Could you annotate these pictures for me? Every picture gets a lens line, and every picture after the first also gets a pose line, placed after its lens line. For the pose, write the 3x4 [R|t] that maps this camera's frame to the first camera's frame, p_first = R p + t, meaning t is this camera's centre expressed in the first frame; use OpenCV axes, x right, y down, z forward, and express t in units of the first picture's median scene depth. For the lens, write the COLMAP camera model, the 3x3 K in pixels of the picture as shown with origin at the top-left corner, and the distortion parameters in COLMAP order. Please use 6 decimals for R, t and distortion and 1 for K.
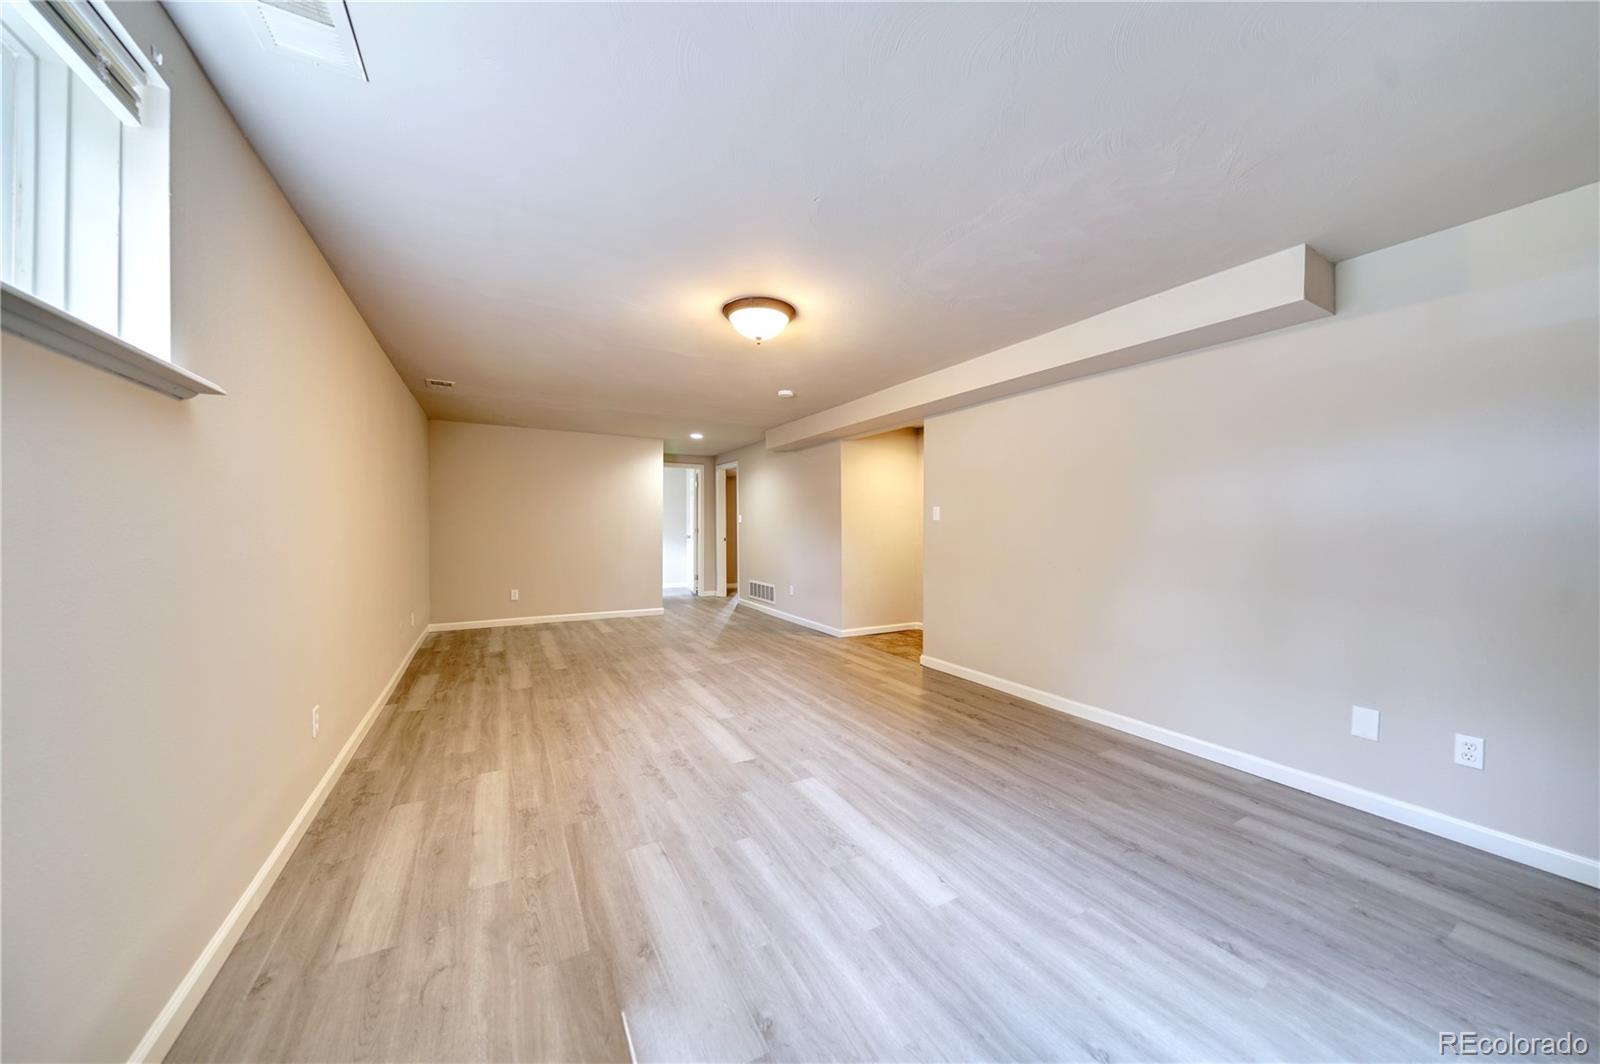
lens RADIAL K [[548.2, 0, 809.9], [0, 548.2, 519.5], [0, 0, 1]] dist [-0.001199, -0.000628]
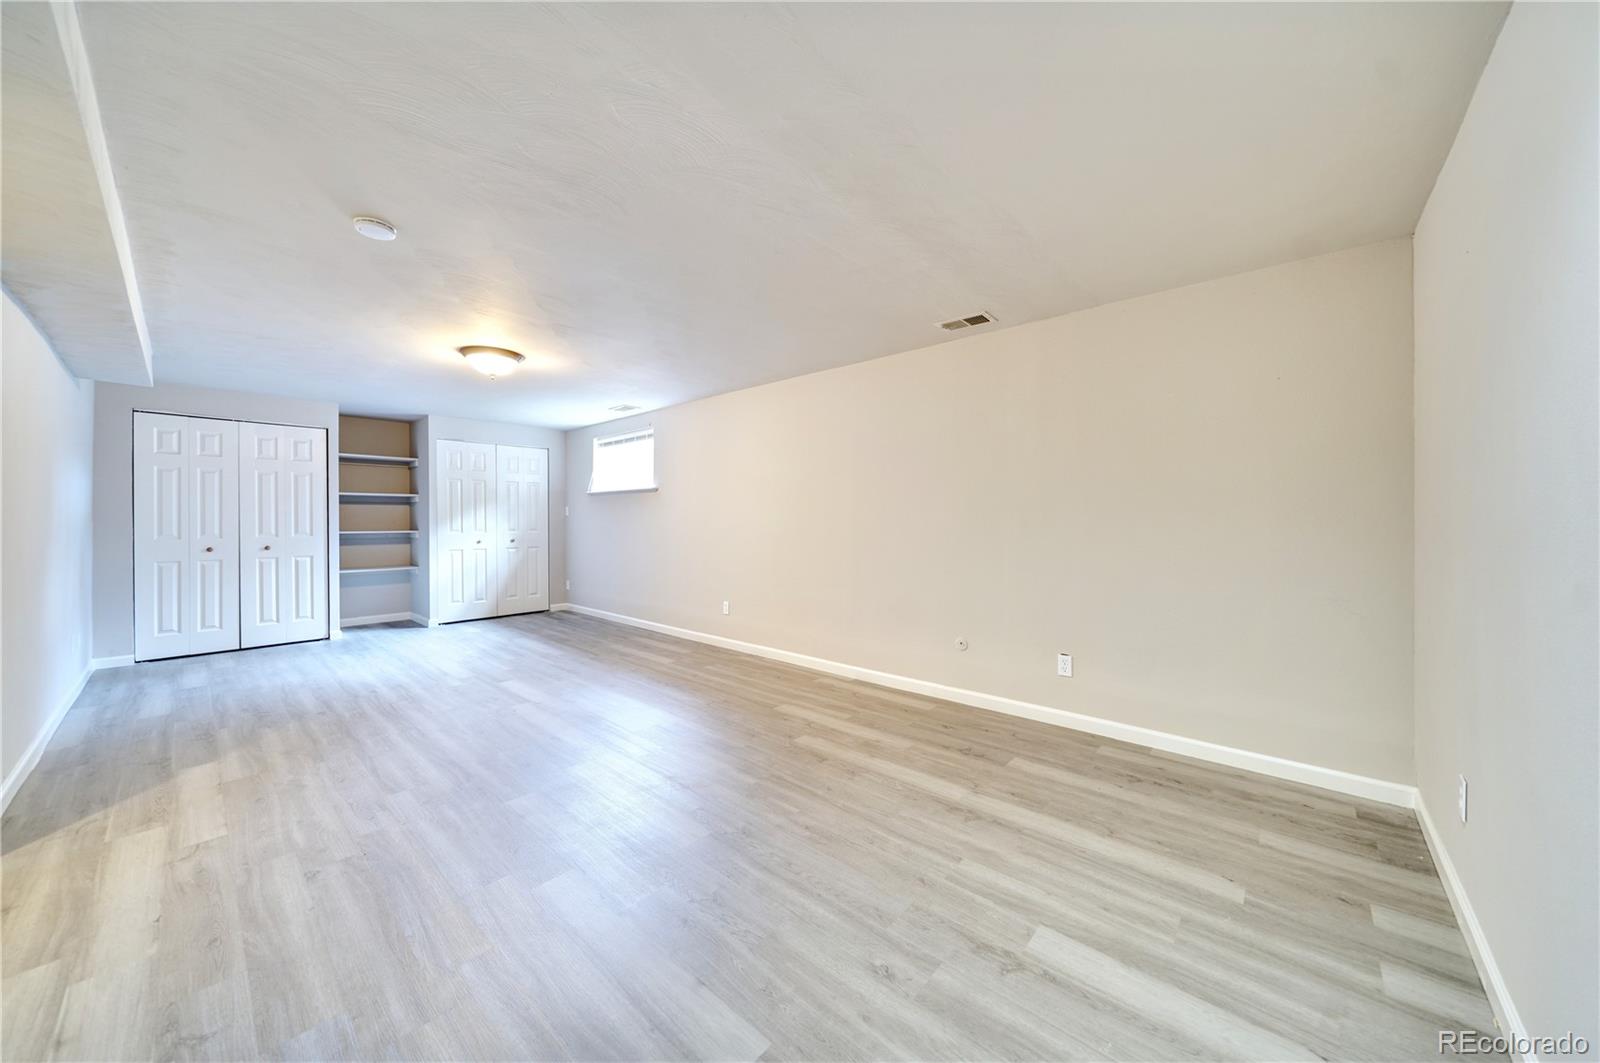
lens RADIAL K [[548.2, 0, 809.9], [0, 548.2, 519.0], [0, 0, 1]] dist [-0.001199, -0.000628]
pose [[-0.945271, -0.001347, -0.326283, -0.323587], [0.001202, 0.999970, -0.007609, 0.017825], [0.326284, -0.007585, -0.945241, 2.099900]]
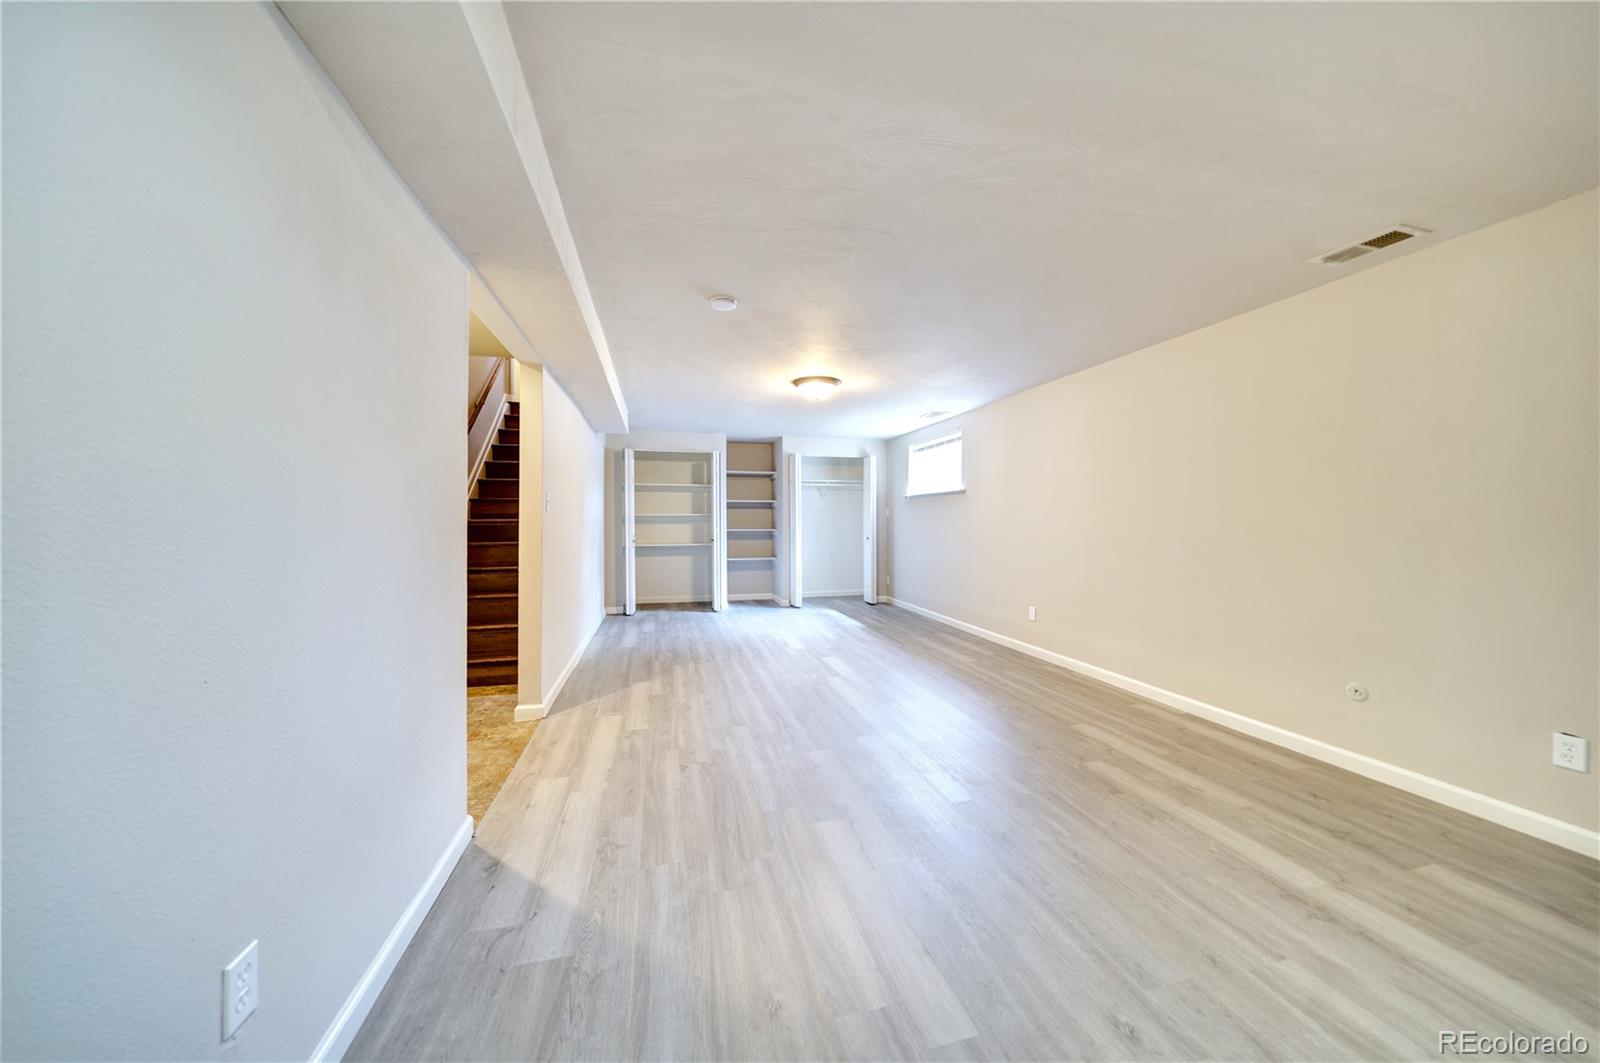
lens RADIAL K [[548.2, 0, 809.9], [0, 548.2, 519.0], [0, 0, 1]] dist [-0.001199, -0.000628]
pose [[-0.968217, -0.002239, 0.250100, -0.392754], [-0.004947, 0.999936, -0.010198, 0.021379], [-0.250061, -0.011111, -0.968166, 2.130006]]
